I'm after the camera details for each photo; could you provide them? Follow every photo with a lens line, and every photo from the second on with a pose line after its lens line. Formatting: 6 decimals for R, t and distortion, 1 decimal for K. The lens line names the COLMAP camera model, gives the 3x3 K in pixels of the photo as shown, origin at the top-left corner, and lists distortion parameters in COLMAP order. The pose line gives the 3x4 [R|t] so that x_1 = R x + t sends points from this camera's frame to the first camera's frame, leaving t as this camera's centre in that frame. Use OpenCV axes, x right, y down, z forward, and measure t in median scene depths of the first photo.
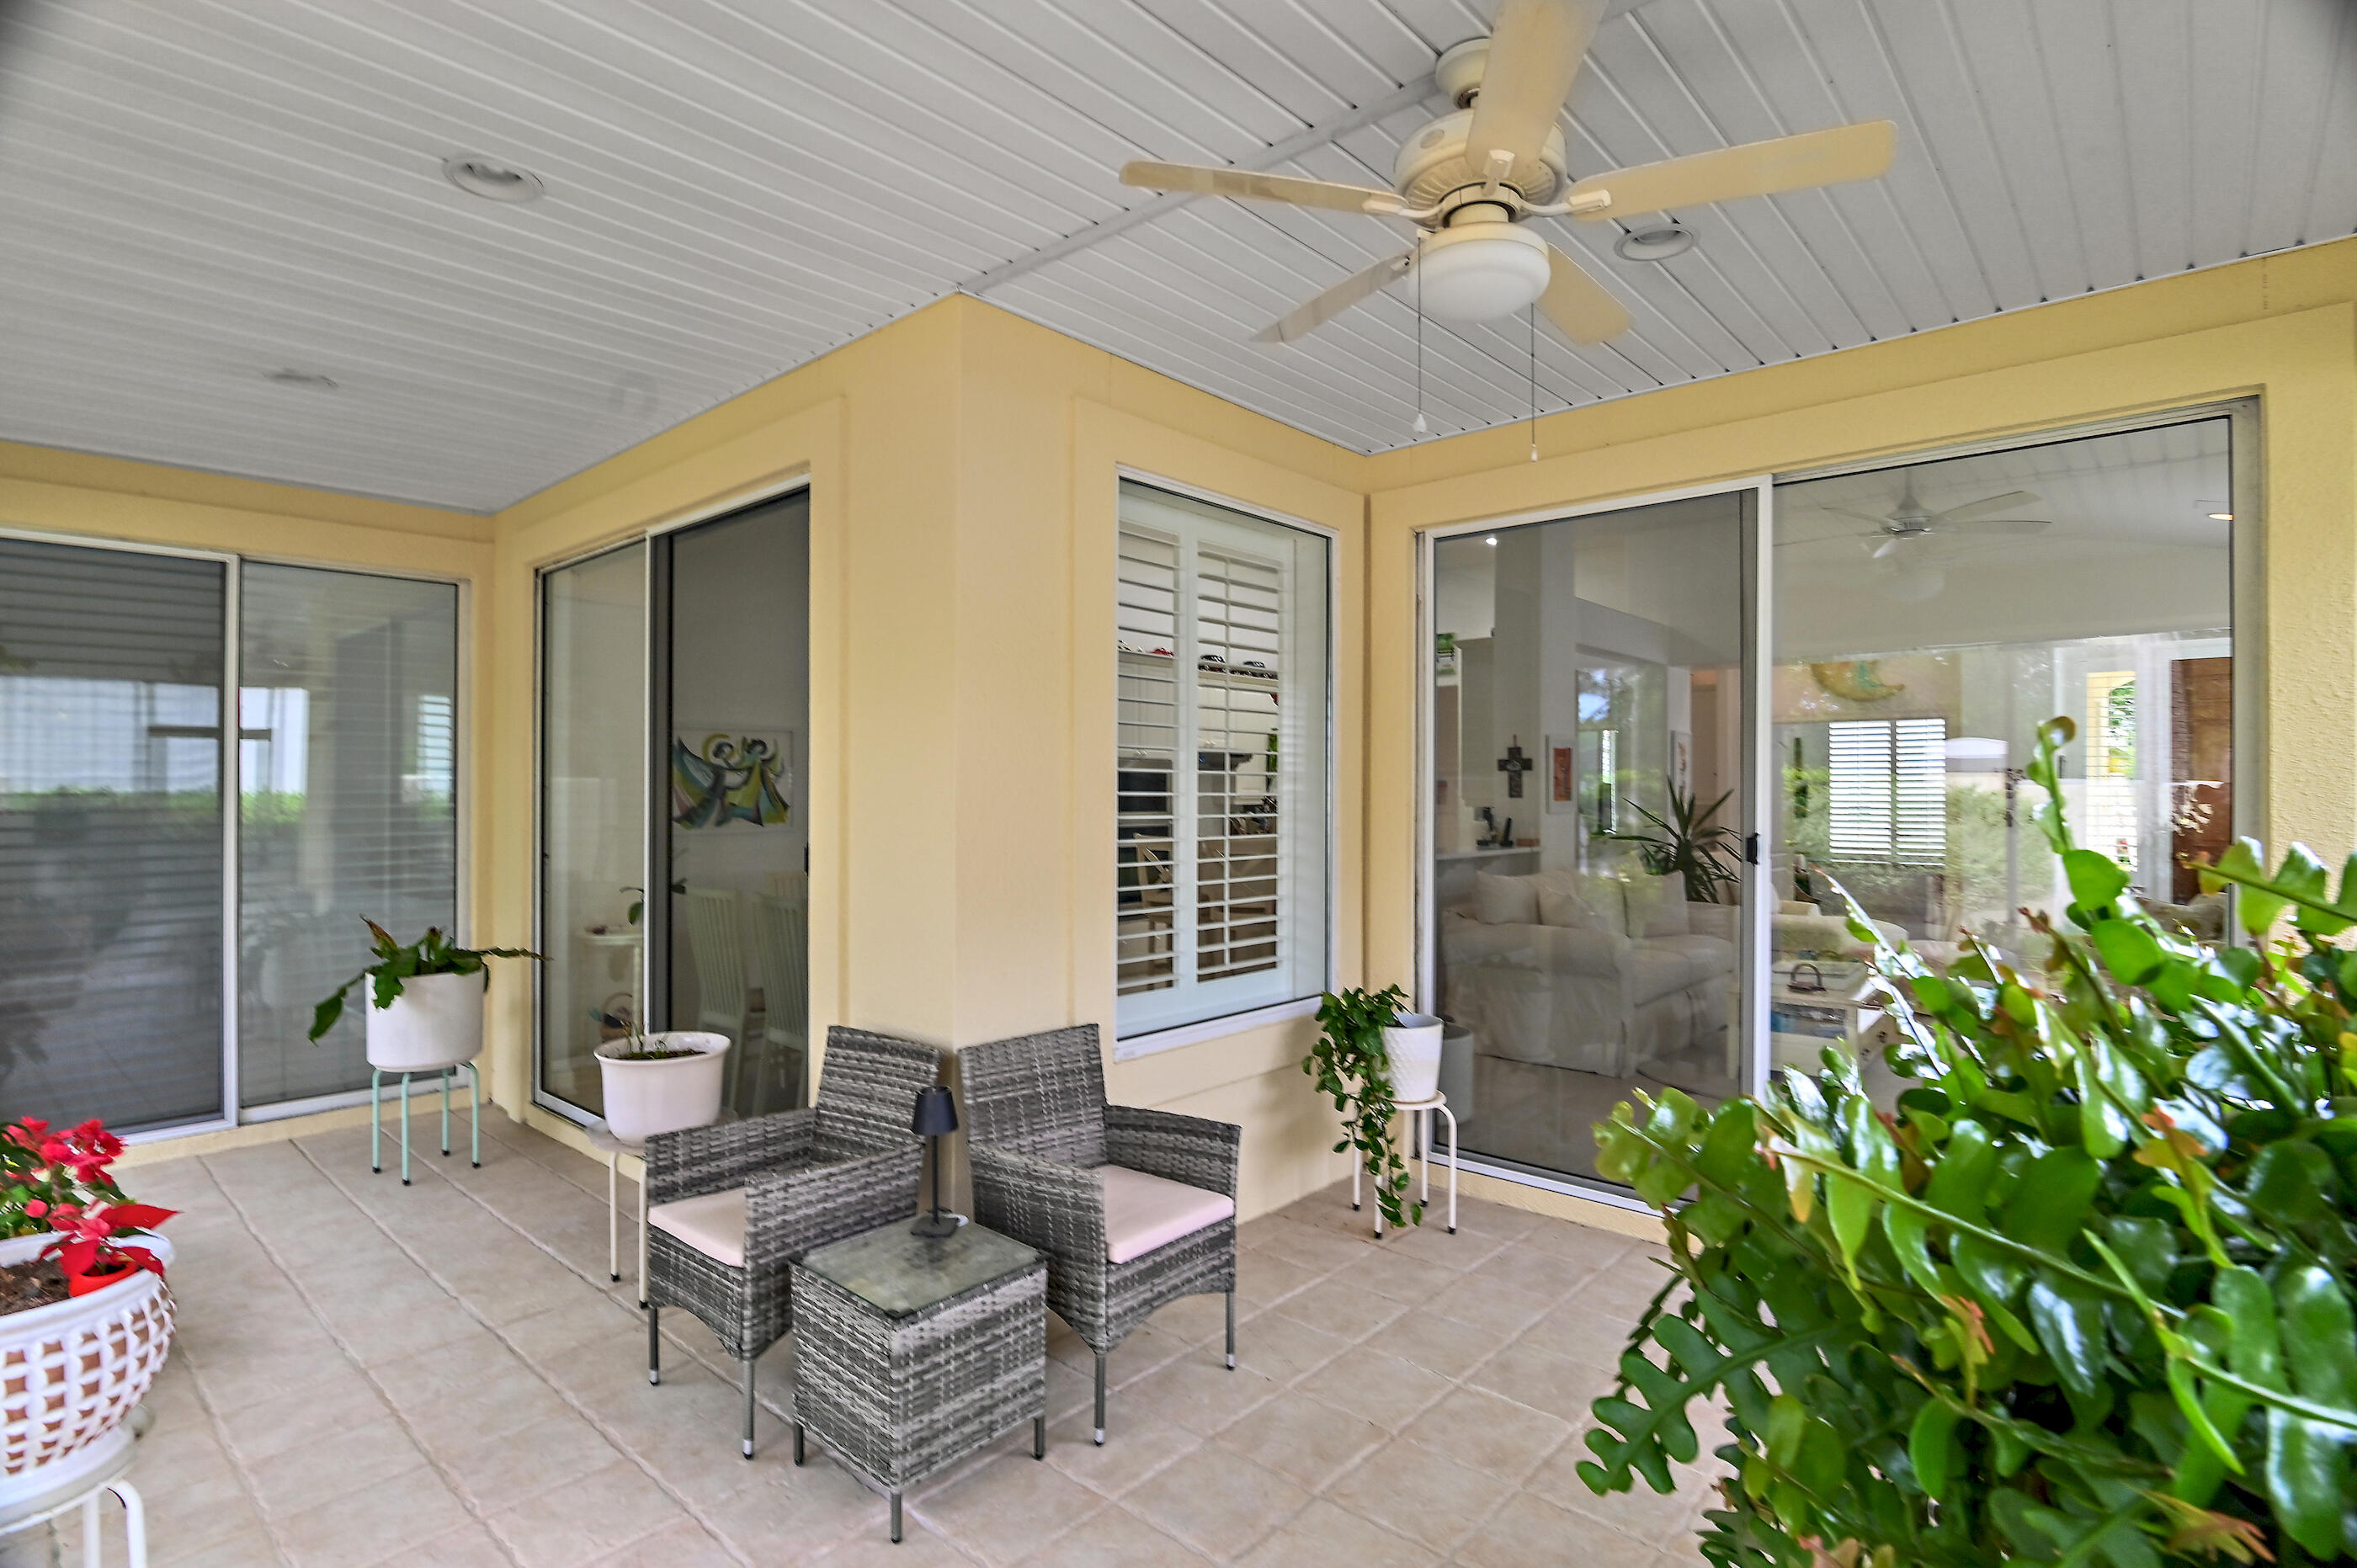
lens RADIAL K [[1136.0, 0, 1178.5], [0, 1136.0, 784.0], [0, 0, 1]] dist [-0.025635, -0.000103]
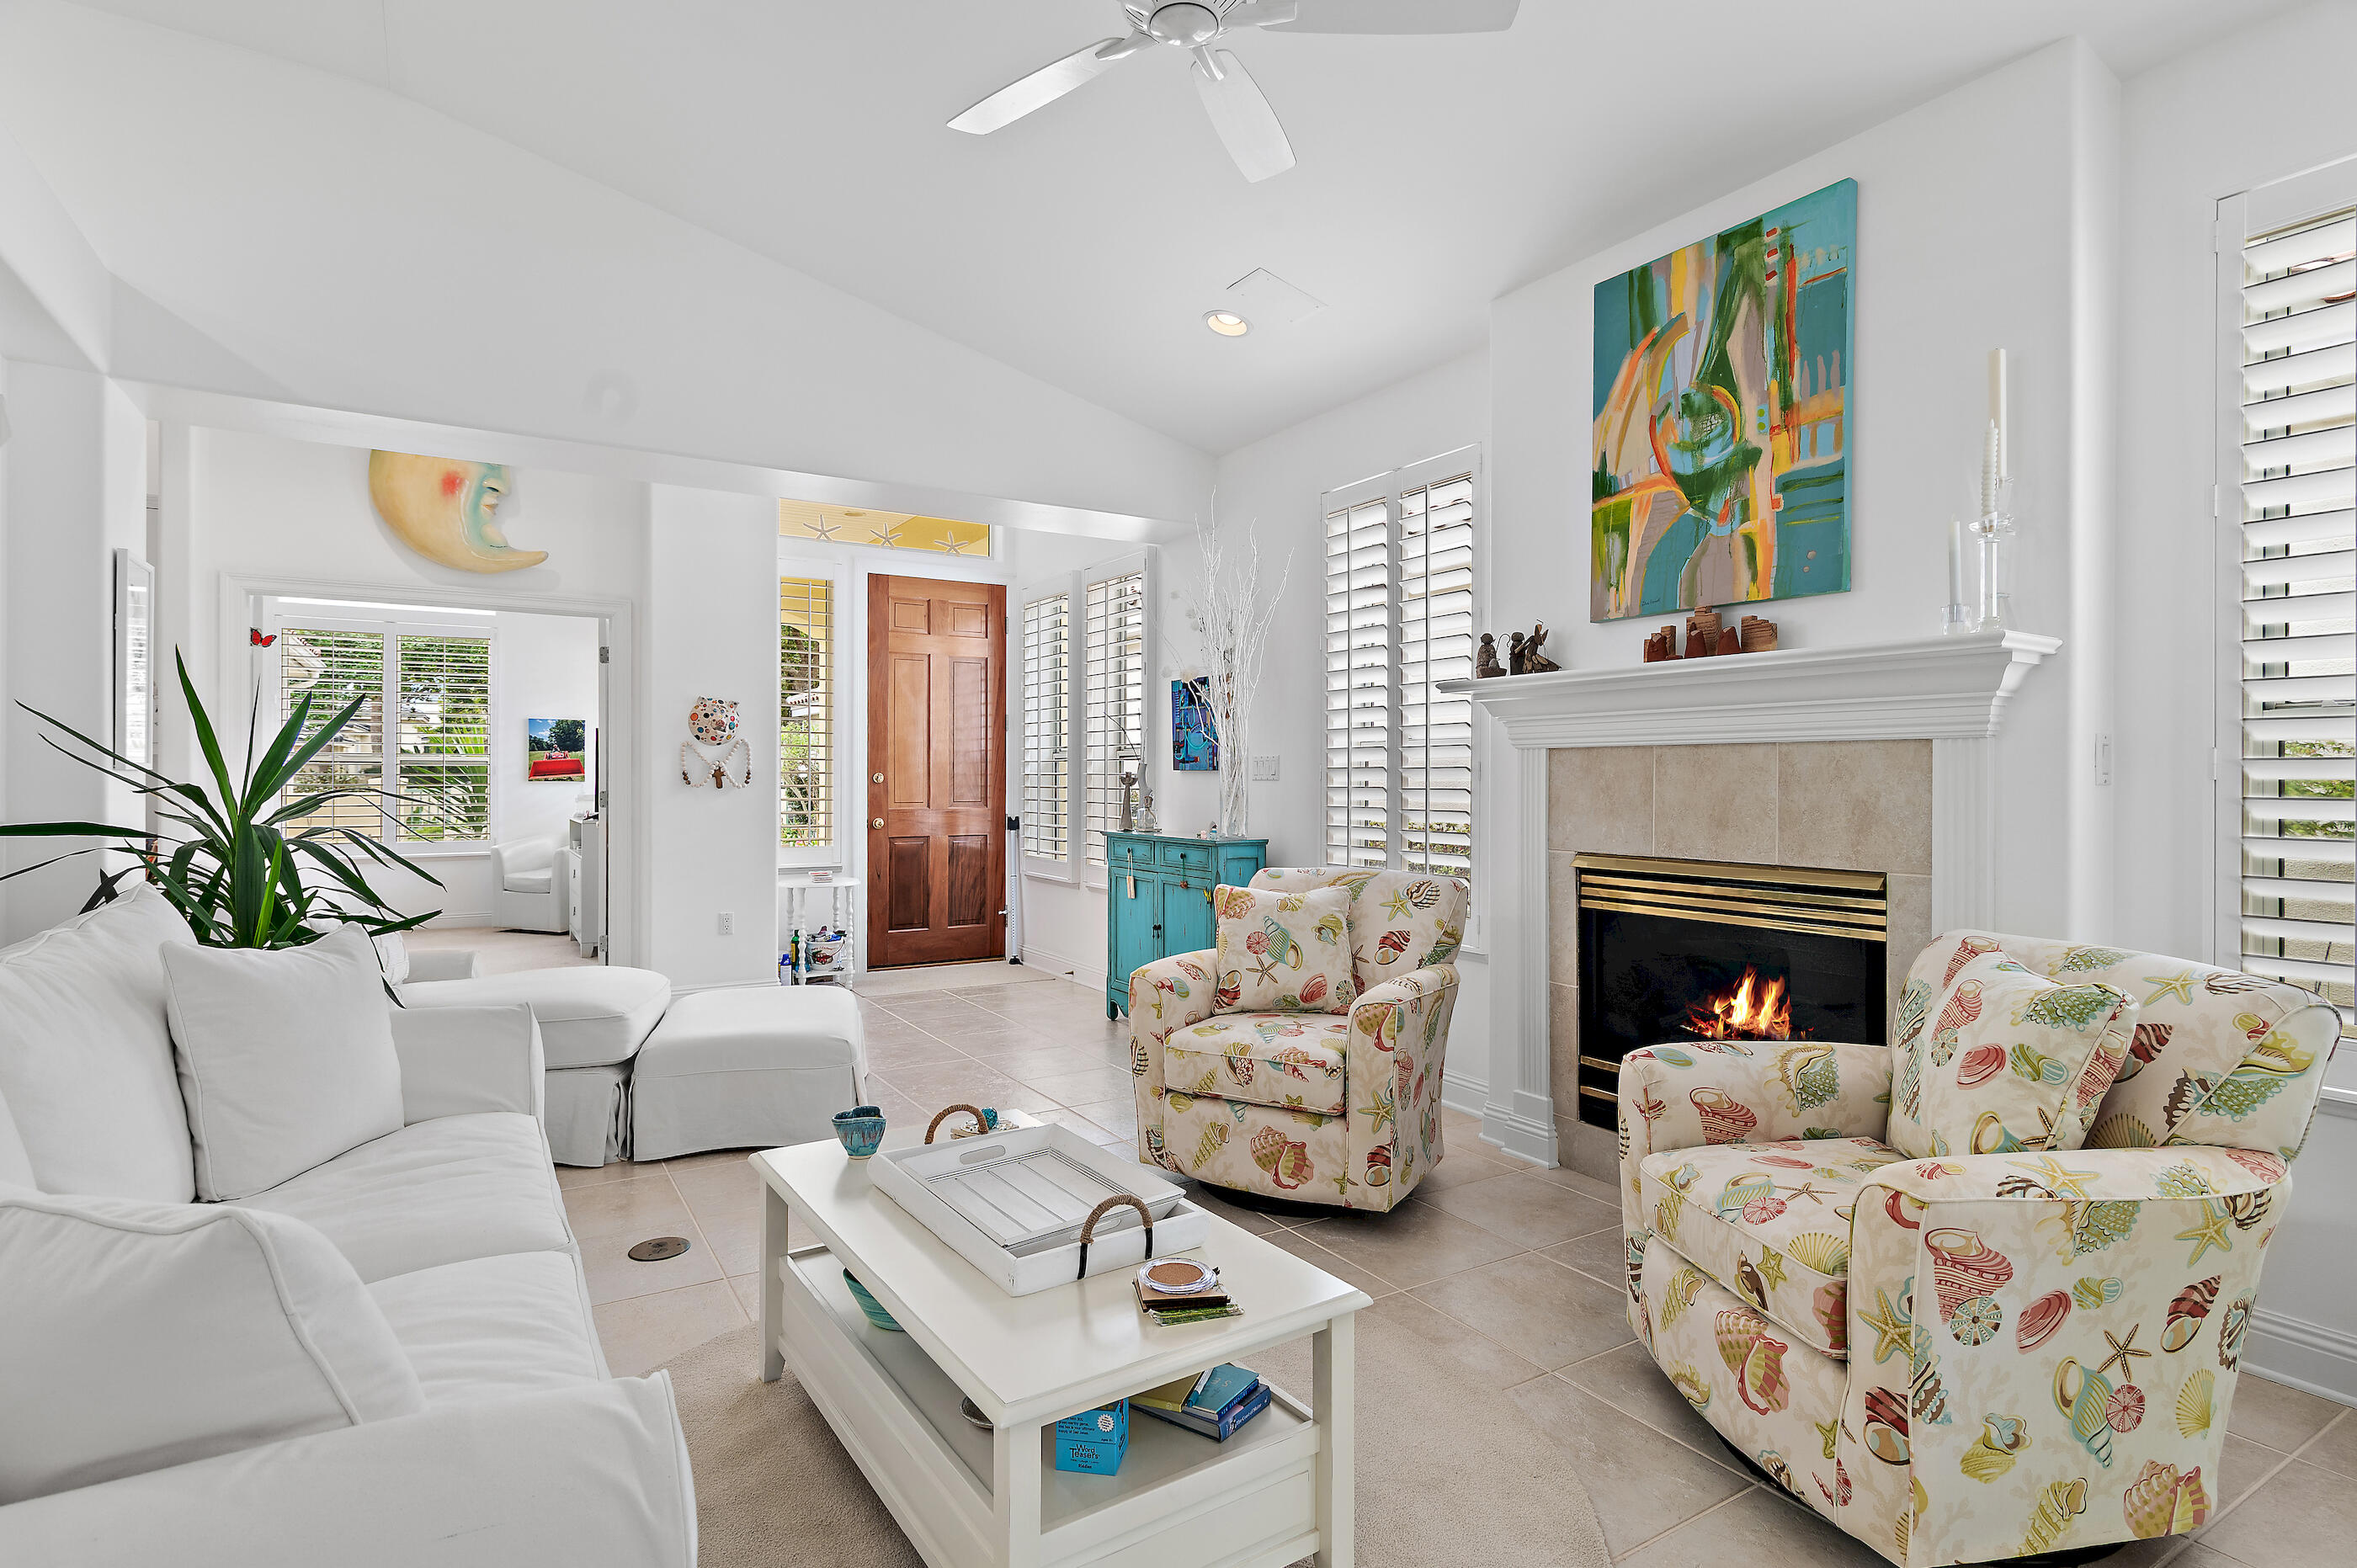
lens RADIAL K [[1187.0, 0, 1176.0], [0, 1187.0, 775.1], [0, 0, 1]] dist [-0.002309, 0.000436]
pose [[0.280297, -0.000677, 0.959913, 0.212168], [-0.007843, 0.999965, 0.002996, 0.037719], [-0.959881, -0.008368, 0.280282, 0.769353]]
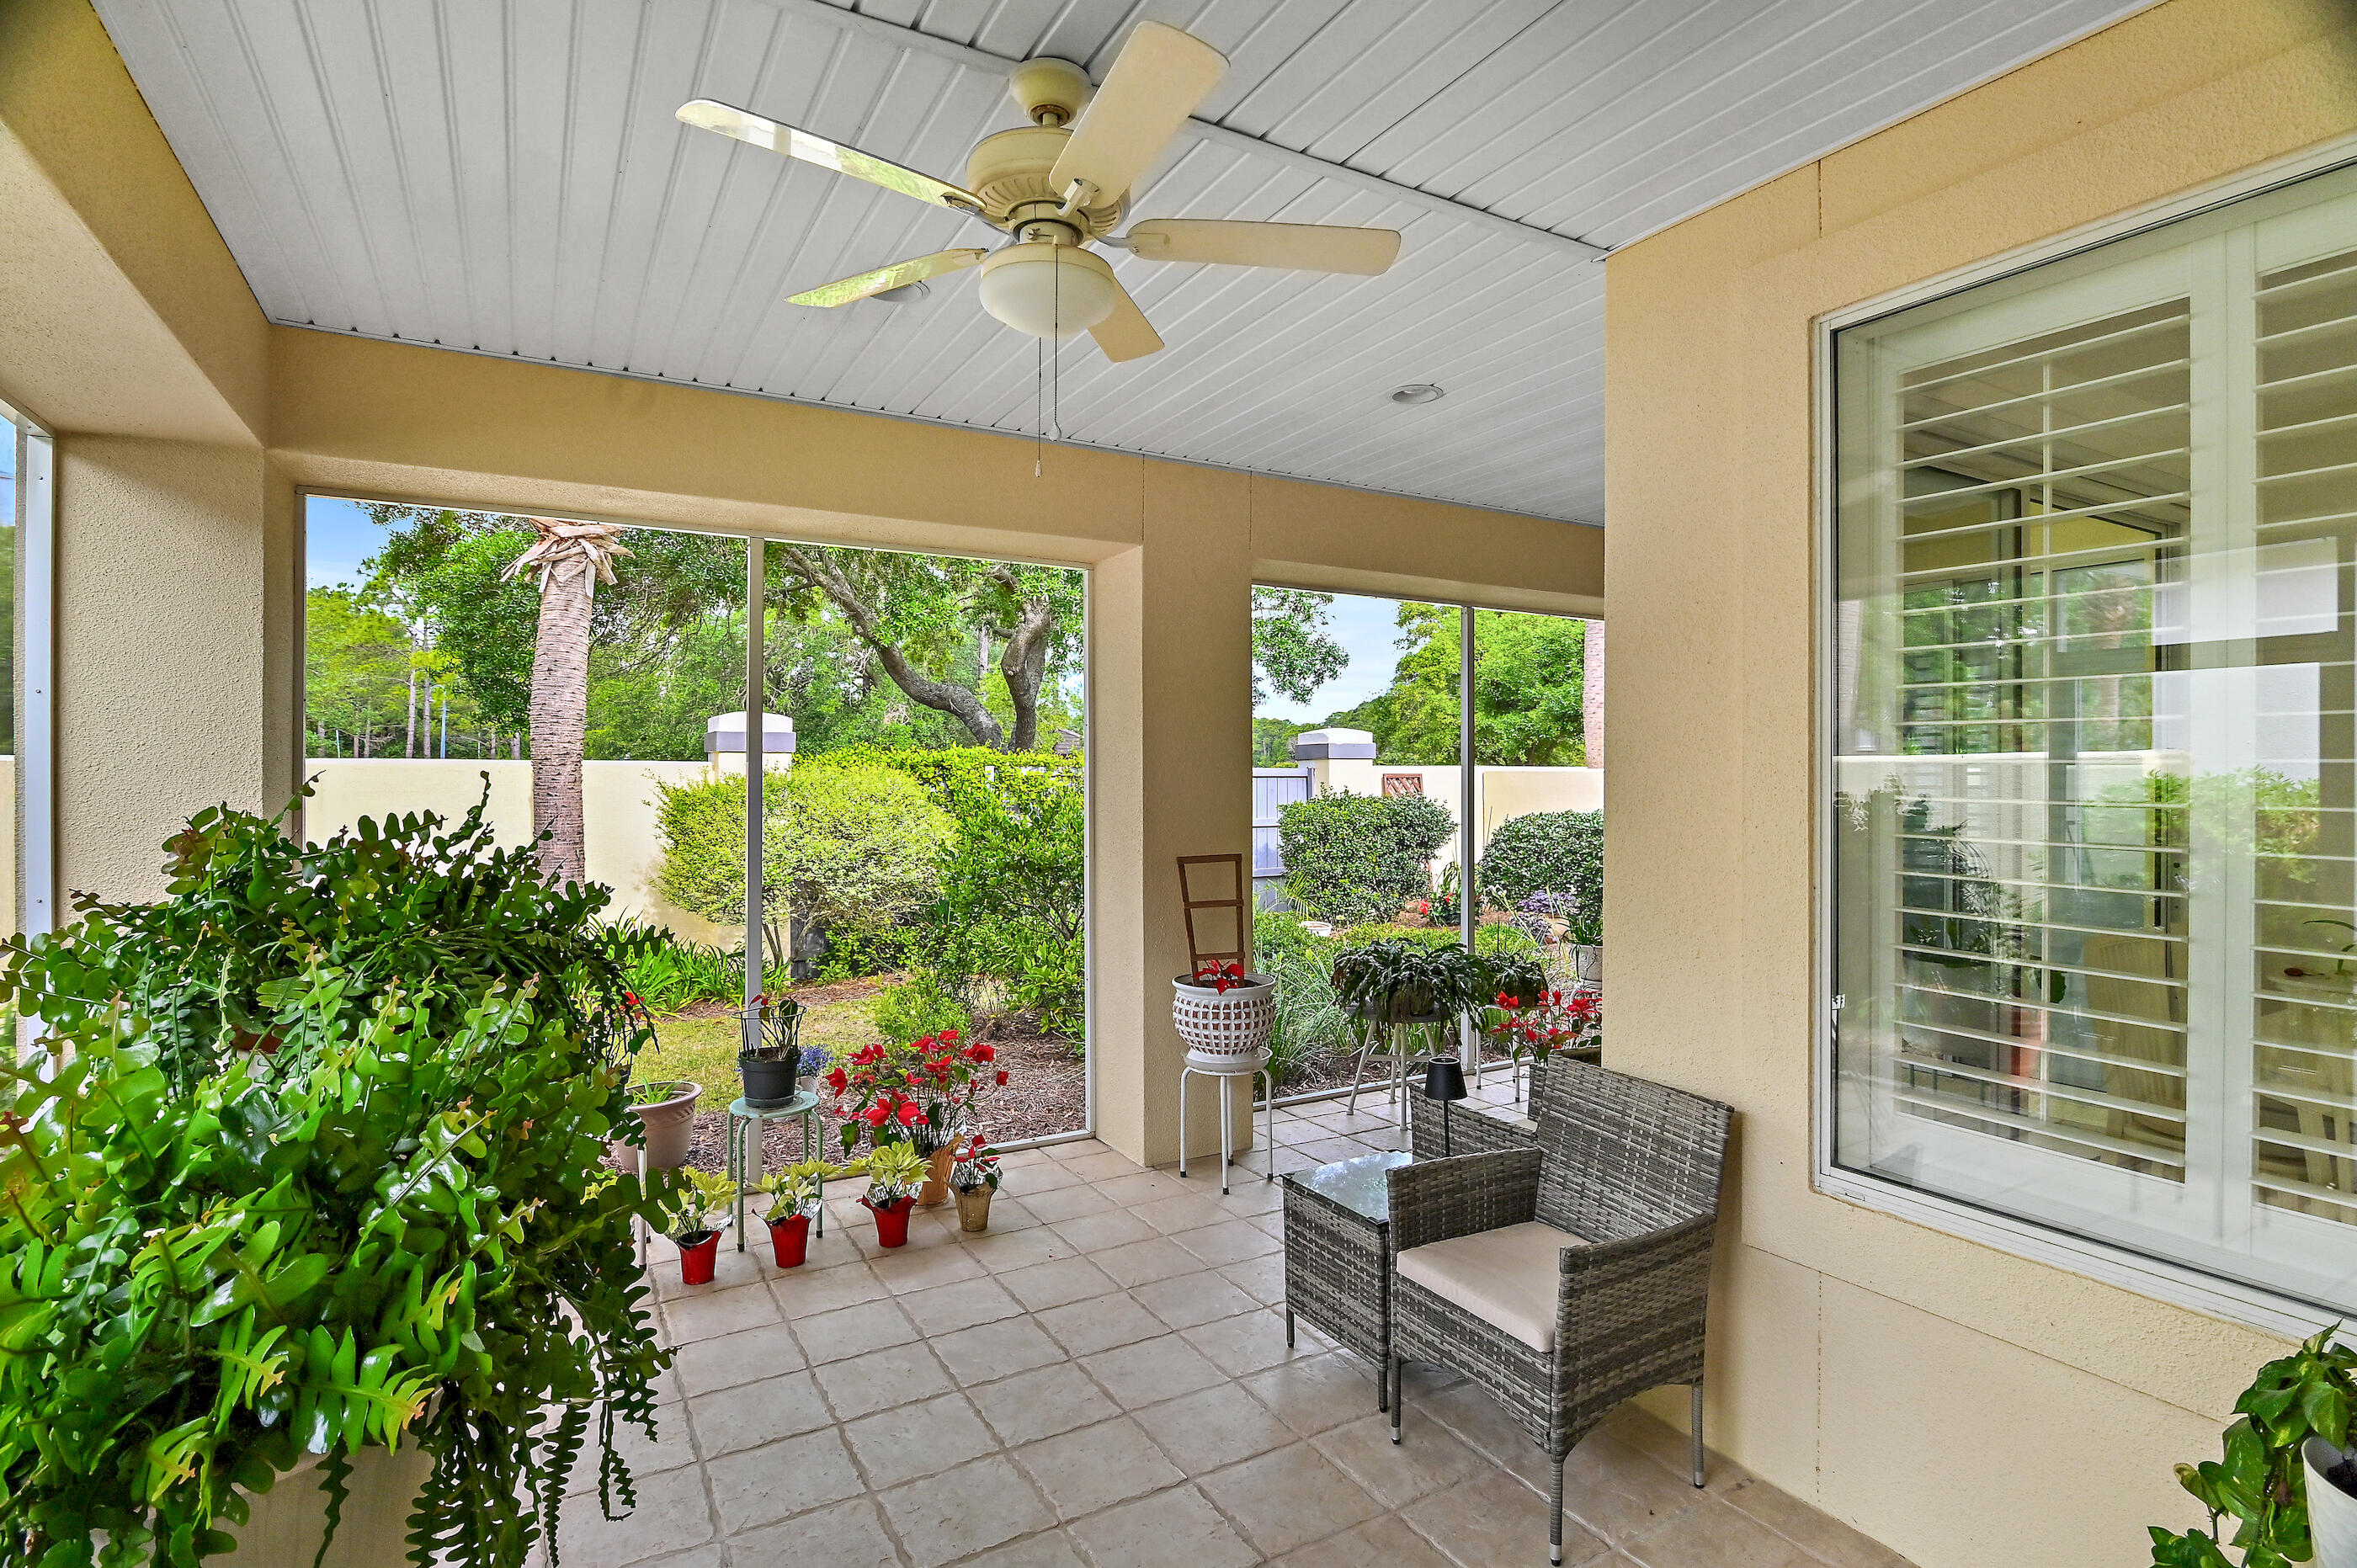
lens RADIAL K [[1187.0, 0, 1176.0], [0, 1187.0, 775.1], [0, 0, 1]] dist [-0.002309, 0.000436]
pose [[-0.318965, -0.002251, -0.947764, 0.396482], [0.002321, 0.999992, -0.003156, -0.000896], [0.947764, -0.003206, -0.318957, 0.463605]]
